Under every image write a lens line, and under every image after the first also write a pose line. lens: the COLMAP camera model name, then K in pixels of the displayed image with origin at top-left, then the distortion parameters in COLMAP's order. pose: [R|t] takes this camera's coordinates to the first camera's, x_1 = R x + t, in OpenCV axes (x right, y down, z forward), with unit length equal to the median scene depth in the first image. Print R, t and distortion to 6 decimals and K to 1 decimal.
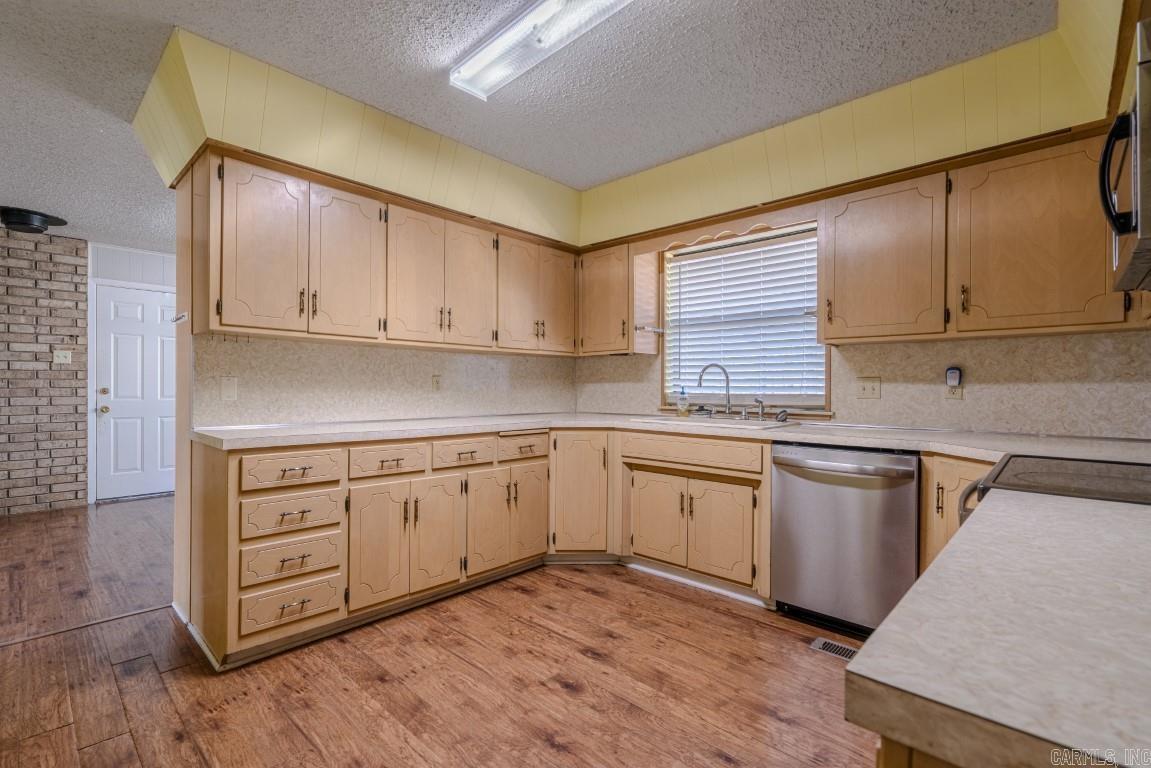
lens RADIAL K [[526.3, 0, 568.1], [0, 526.3, 387.3], [0, 0, 1]] dist [-0.007088, 0.001862]
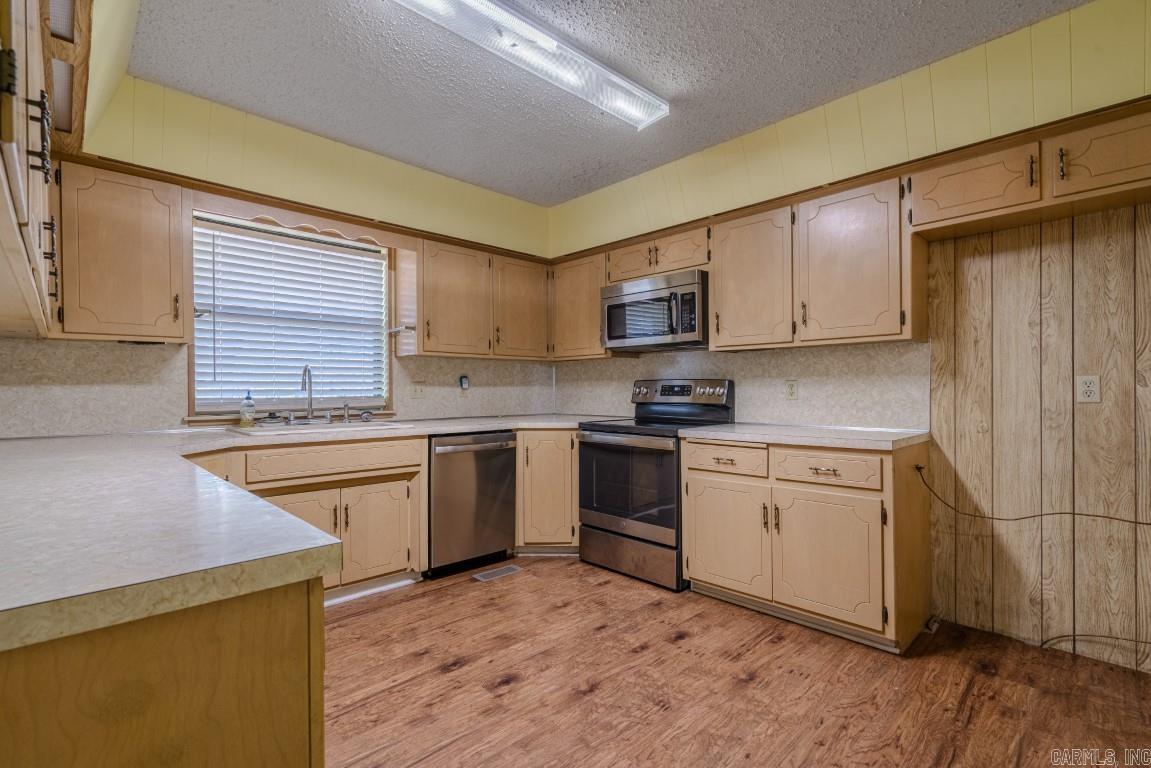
lens RADIAL K [[526.3, 0, 566.6], [0, 526.3, 386.5], [0, 0, 1]] dist [-0.007088, 0.001862]
pose [[0.042059, 0.001281, 0.999114, -0.636819], [0.006095, 0.999980, -0.001539, -0.003151], [-0.999097, 0.006154, 0.042050, 0.521948]]
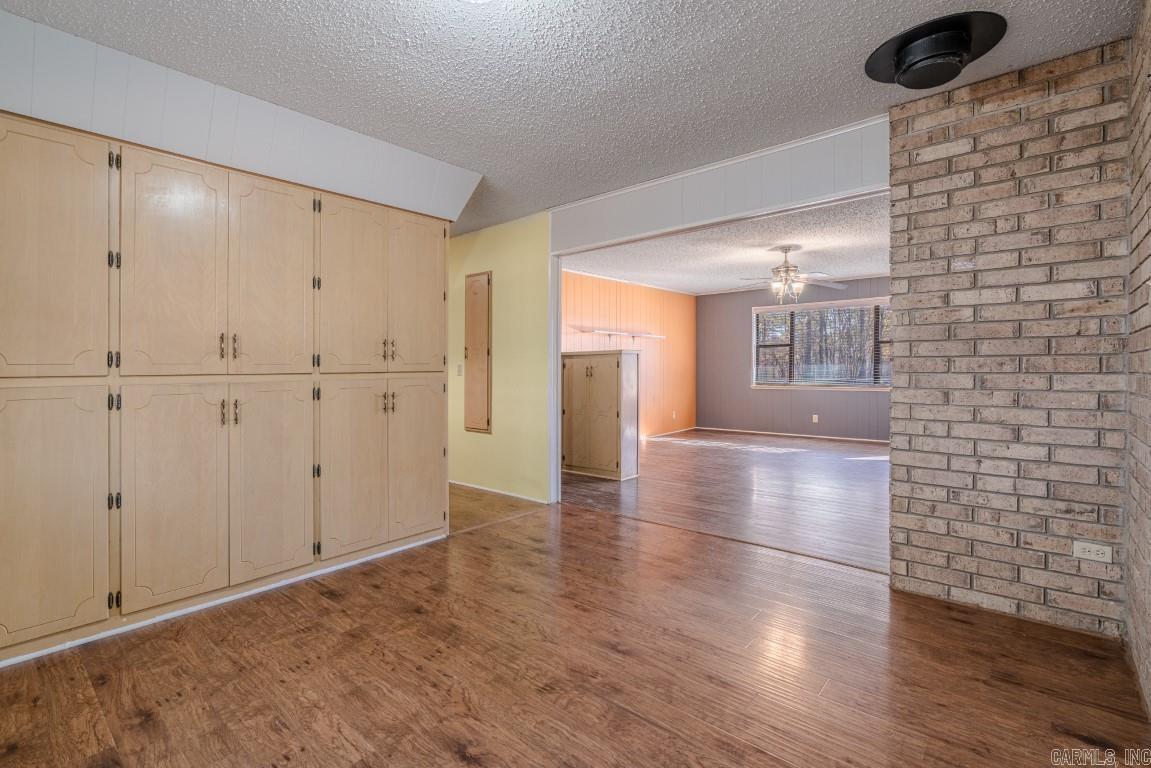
lens RADIAL K [[526.3, 0, 571.2], [0, 526.3, 373.4], [0, 0, 1]] dist [-0.007088, 0.001862]
pose [[-0.999177, 0.005480, -0.040193, -0.860056], [0.004991, 0.999912, 0.012264, -0.008183], [0.040256, 0.012053, -0.999117, 1.981442]]
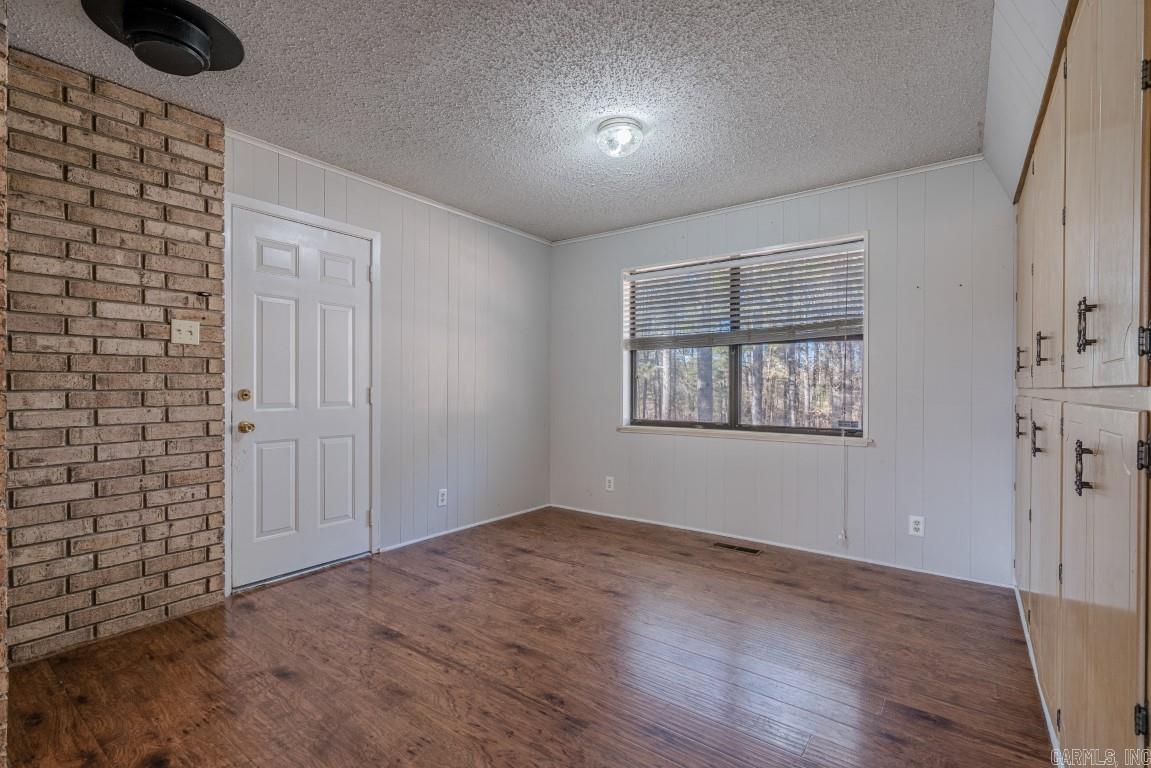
lens RADIAL K [[526.3, 0, 568.9], [0, 526.3, 388.3], [0, 0, 1]] dist [-0.007088, 0.001862]
pose [[0.993757, -0.001299, 0.111560, -0.953543], [0.001055, 0.999997, 0.002246, -0.001501], [-0.111562, -0.002114, 0.993755, 0.632458]]
